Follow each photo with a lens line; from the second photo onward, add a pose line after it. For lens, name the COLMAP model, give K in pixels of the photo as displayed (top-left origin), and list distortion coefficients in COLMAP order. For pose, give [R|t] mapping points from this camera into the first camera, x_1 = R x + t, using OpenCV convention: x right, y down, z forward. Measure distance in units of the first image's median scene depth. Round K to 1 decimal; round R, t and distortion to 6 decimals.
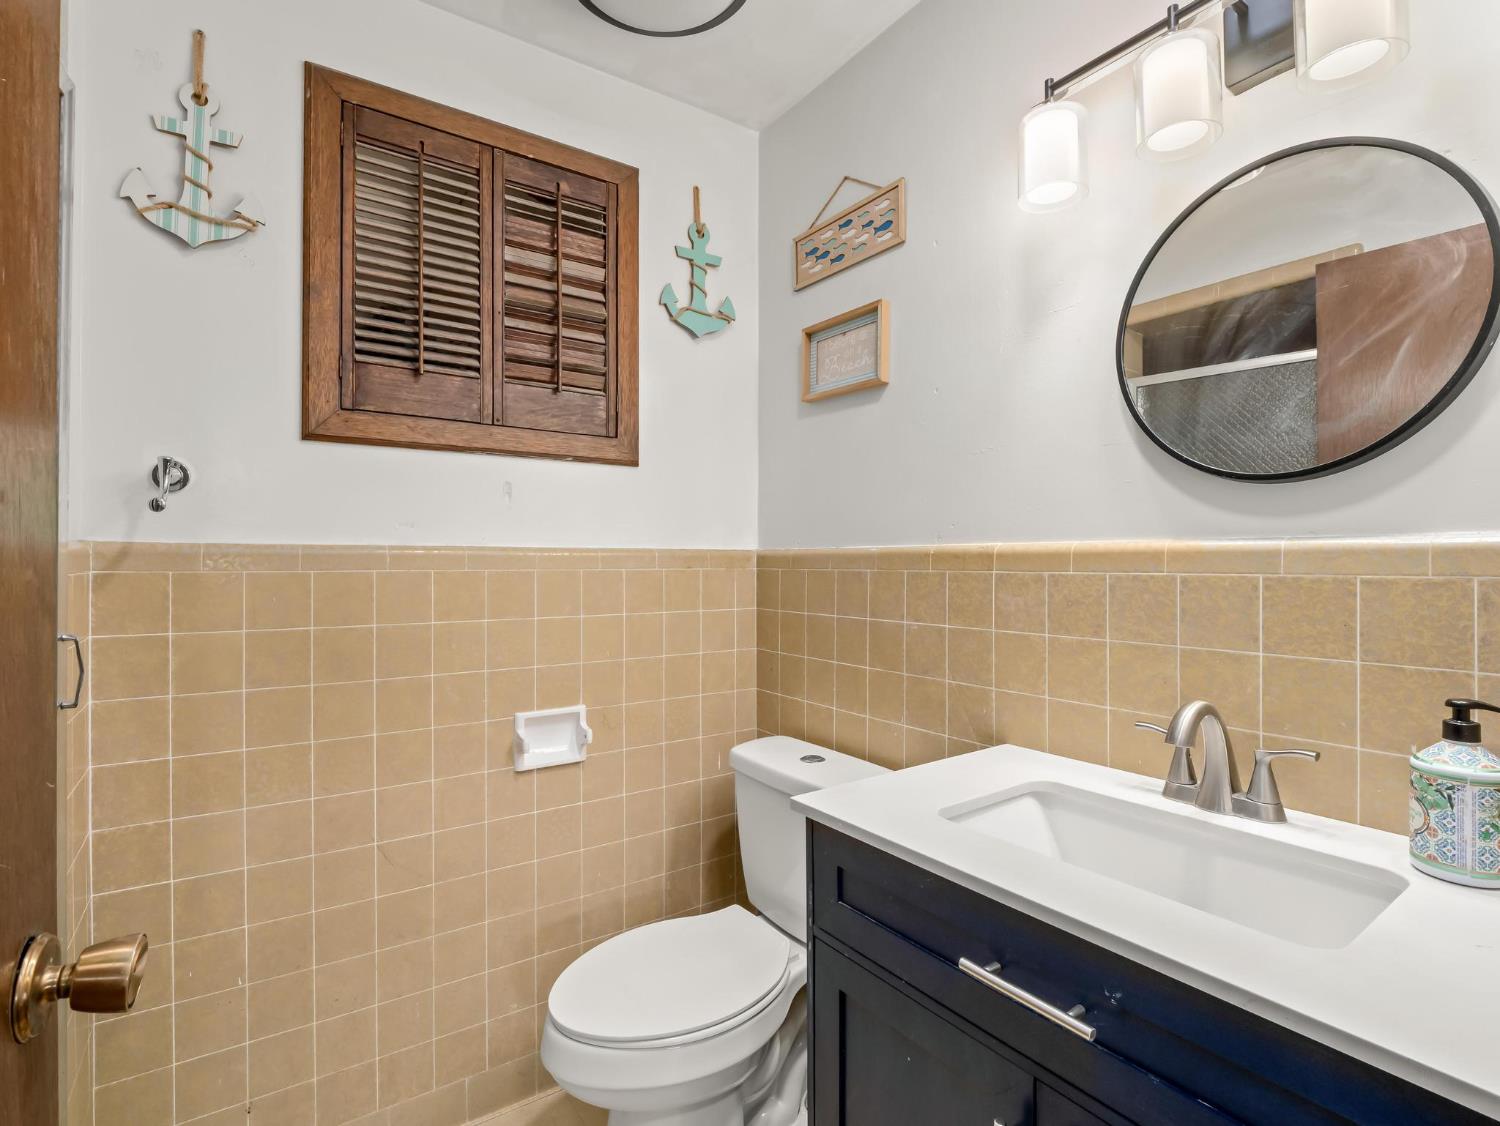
lens RADIAL K [[731.0, 0, 752.3], [0, 731.0, 566.8], [0, 0, 1]] dist [-0.008740, -0.005450]
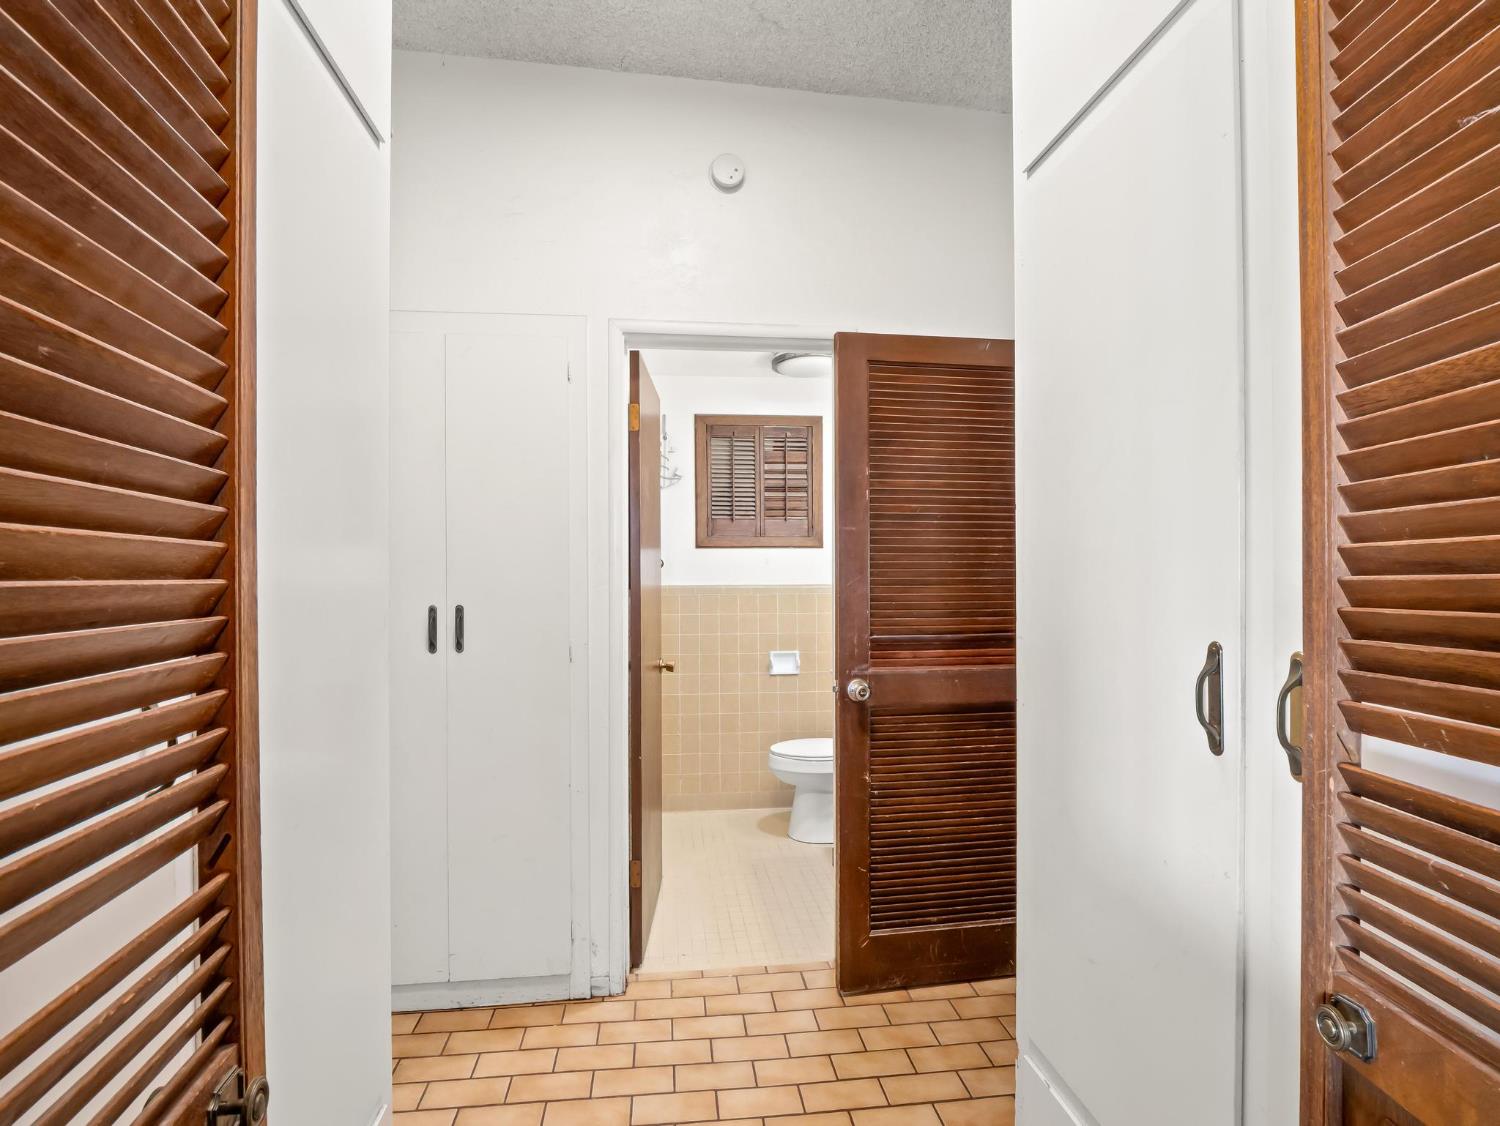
lens RADIAL K [[731.0, 0, 749.7], [0, 731.0, 573.5], [0, 0, 1]] dist [-0.008740, -0.005450]
pose [[0.890310, -0.015195, -0.455101, 0.737920], [0.009307, 0.999842, -0.015174, -0.028073], [0.455260, 0.009274, 0.890310, -1.230432]]
